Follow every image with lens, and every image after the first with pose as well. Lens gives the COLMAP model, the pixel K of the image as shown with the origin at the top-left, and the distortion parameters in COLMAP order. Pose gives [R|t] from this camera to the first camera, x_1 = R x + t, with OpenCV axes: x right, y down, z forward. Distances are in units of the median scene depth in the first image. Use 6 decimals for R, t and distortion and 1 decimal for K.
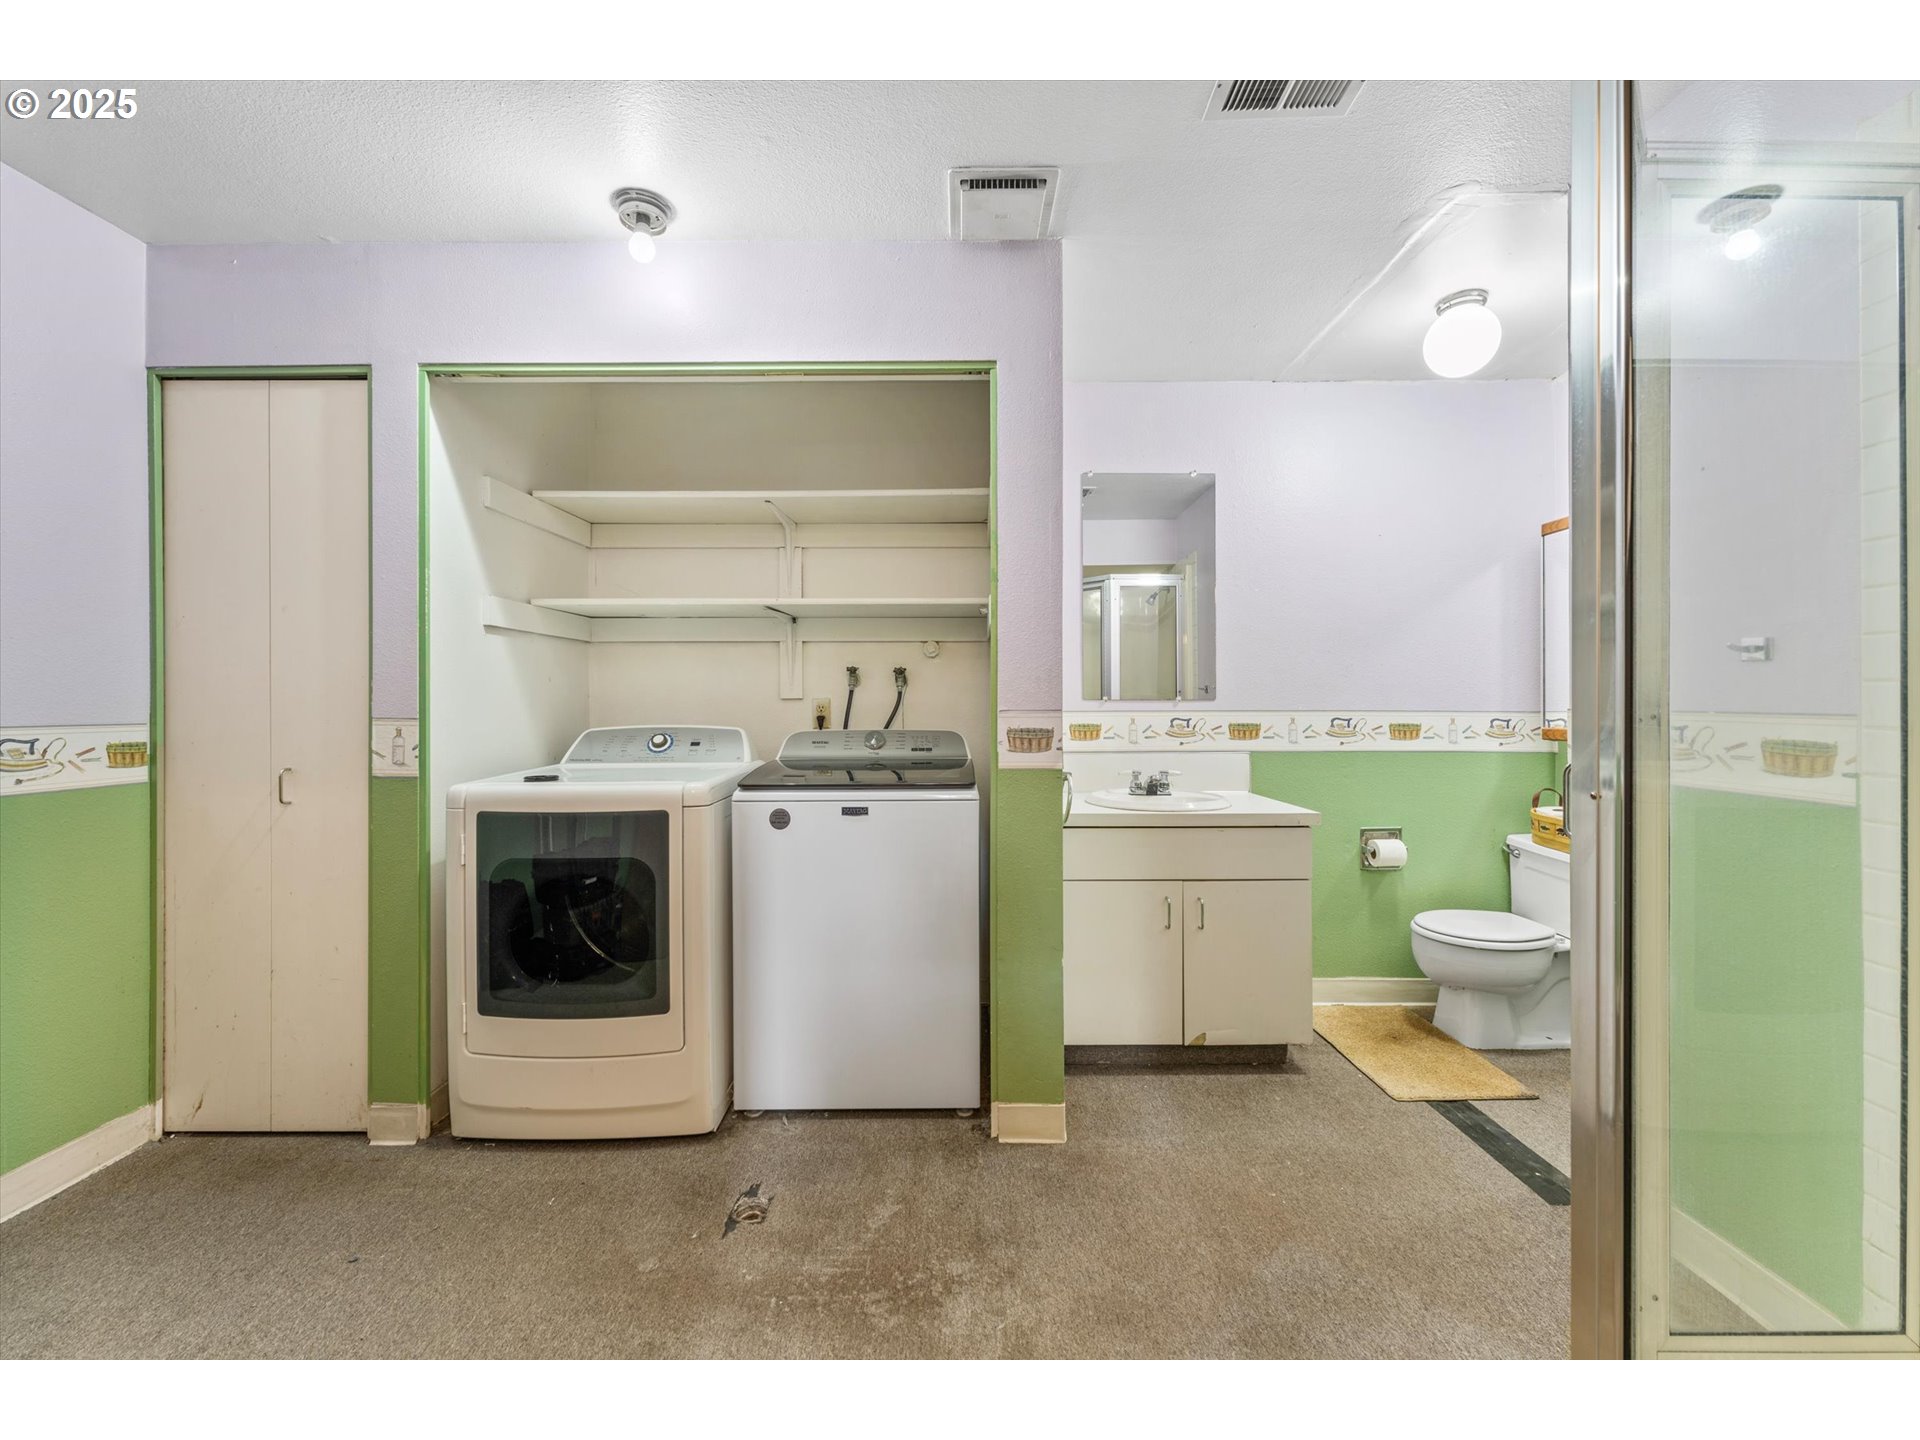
lens RADIAL K [[957.1, 0, 958.3], [0, 957.1, 708.8], [0, 0, 1]] dist [0.000728, -0.000652]
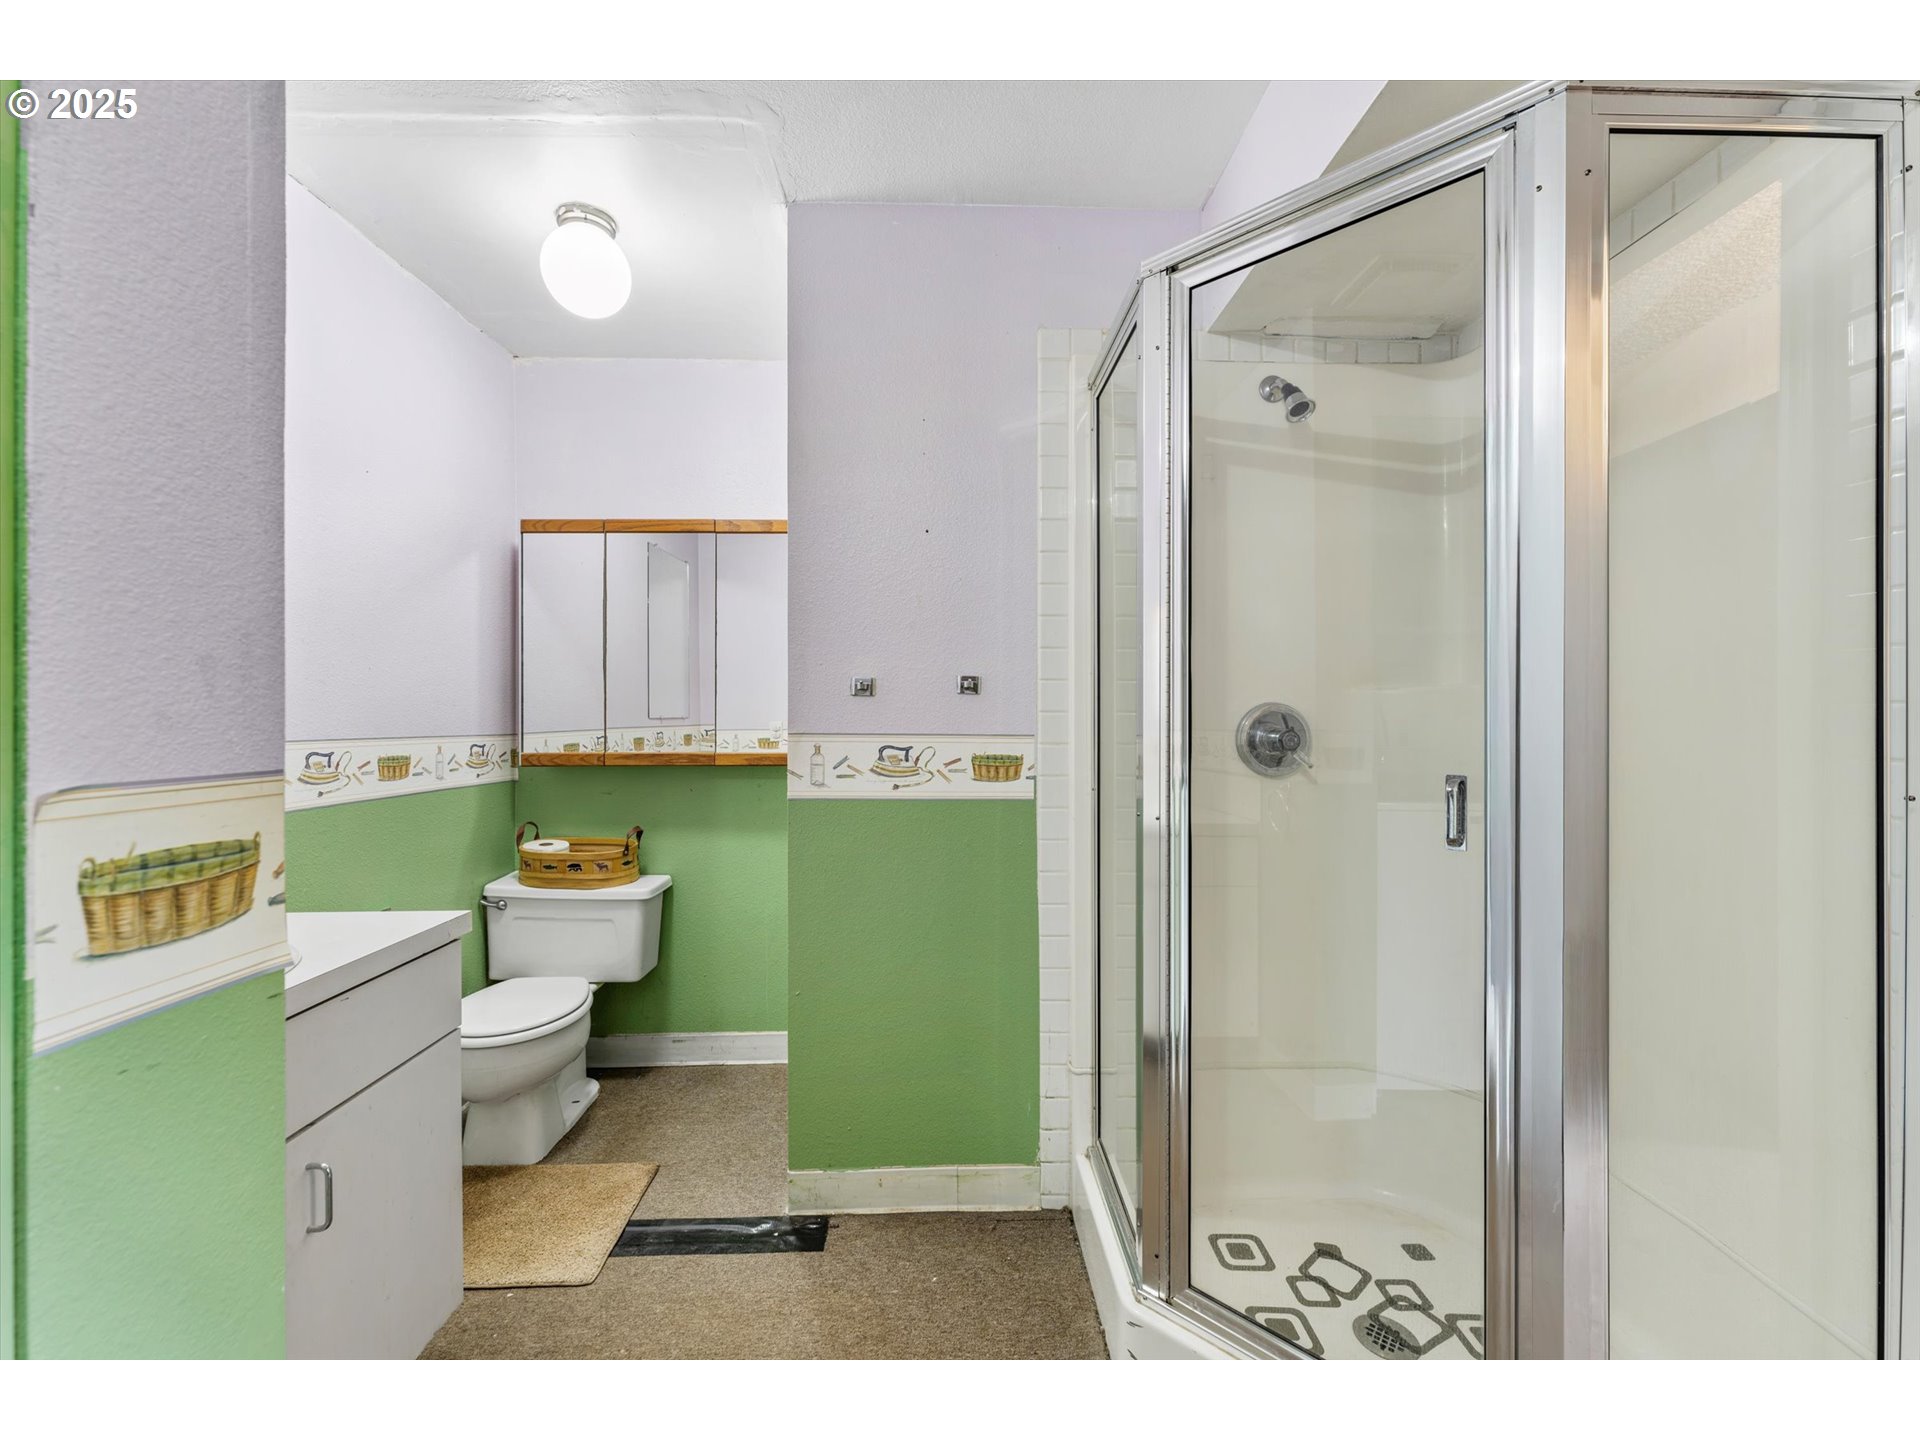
lens RADIAL K [[782.8, 0, 959.1], [0, 782.8, 718.1], [0, 0, 1]] dist [-0.000167, -0.000091]
pose [[-0.042482, -0.002010, 0.999095, -0.129659], [0.004384, 0.999988, 0.002198, -0.013048], [-0.999088, 0.004474, -0.042473, 0.690746]]
